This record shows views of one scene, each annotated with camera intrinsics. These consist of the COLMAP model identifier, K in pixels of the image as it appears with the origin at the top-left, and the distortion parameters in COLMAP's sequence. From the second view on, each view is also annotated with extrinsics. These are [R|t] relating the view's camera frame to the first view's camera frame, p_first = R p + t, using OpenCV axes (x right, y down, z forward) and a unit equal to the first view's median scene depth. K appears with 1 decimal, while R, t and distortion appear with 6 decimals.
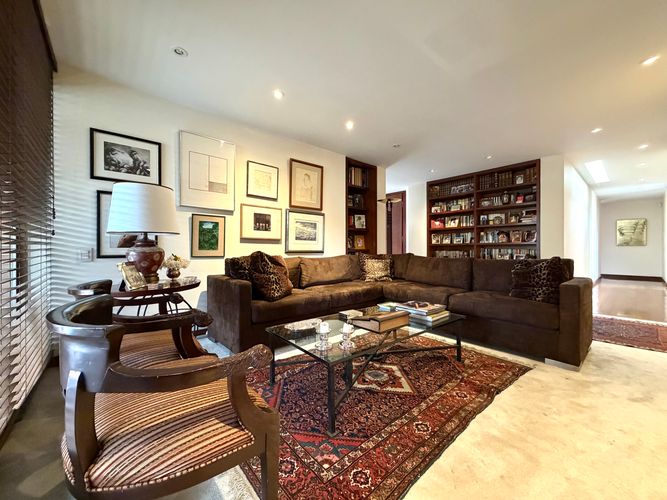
lens RADIAL K [[263.2, 0, 333.4], [0, 263.2, 248.1], [0, 0, 1]] dist [-0.001821, 0.000150]
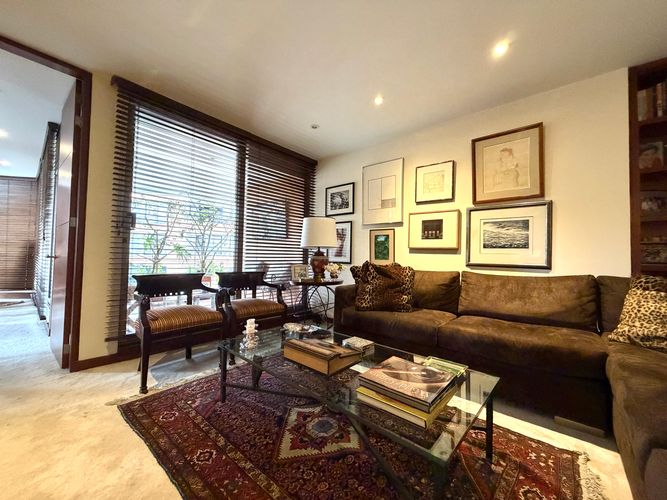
lens RADIAL K [[263.2, 0, 332.4], [0, 263.2, 250.0], [0, 0, 1]] dist [-0.001821, 0.000150]
pose [[0.159441, -0.022092, -0.986960, 0.565097], [-0.015406, 0.999572, -0.024864, -0.002663], [0.987087, 0.019170, 0.159032, 0.550050]]
